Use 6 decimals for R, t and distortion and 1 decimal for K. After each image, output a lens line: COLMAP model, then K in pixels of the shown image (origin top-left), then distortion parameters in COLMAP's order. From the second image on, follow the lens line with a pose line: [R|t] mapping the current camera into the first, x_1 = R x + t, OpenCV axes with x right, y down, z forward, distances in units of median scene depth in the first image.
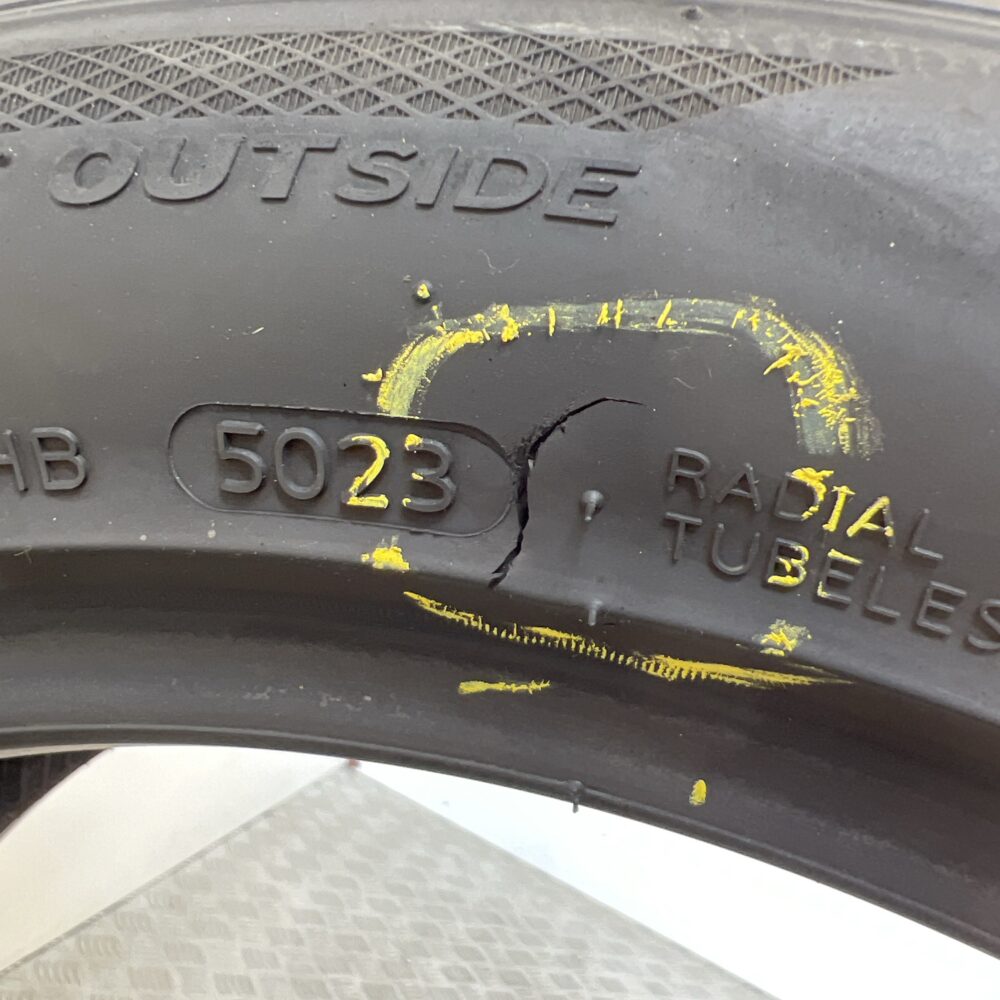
lens RADIAL K [[1011.9, 0, 500.0], [0, 1011.9, 500.0], [0, 0, 1]] dist [0.005989, -0.024846]
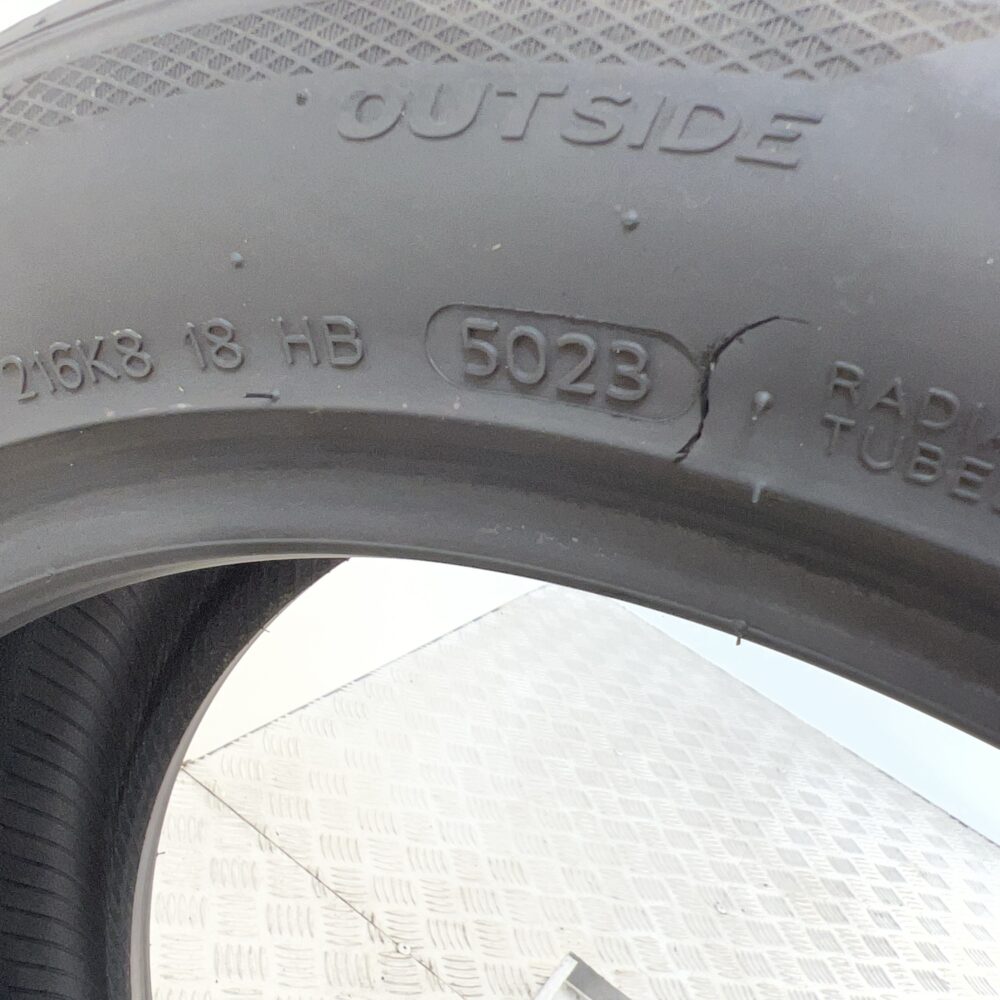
lens RADIAL K [[1011.9, 0, 500.0], [0, 1011.9, 500.0], [0, 0, 1]] dist [0.005989, -0.024846]
pose [[0.973044, 0.068618, -0.220174, 0.058064], [-0.027523, 0.982439, 0.184543, -0.092063], [0.228970, -0.173509, 0.957845, -0.234083]]
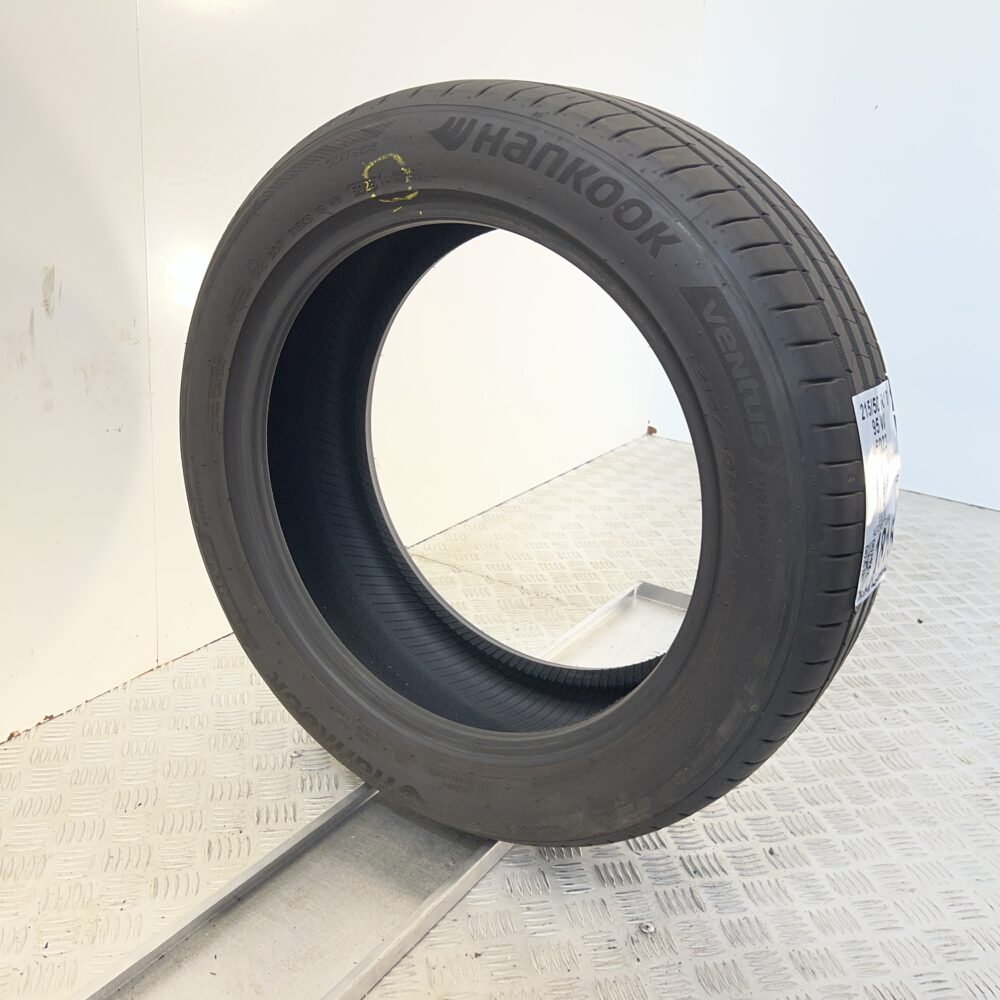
lens RADIAL K [[974.8, 0, 500.0], [0, 974.8, 500.0], [0, 0, 1]] dist [0.064018, -0.003686]
pose [[0.892744, -0.228735, -0.388186, 3.520615], [0.305873, 0.940278, 0.149393, 1.585200], [0.330832, -0.252106, 0.909392, -6.923590]]
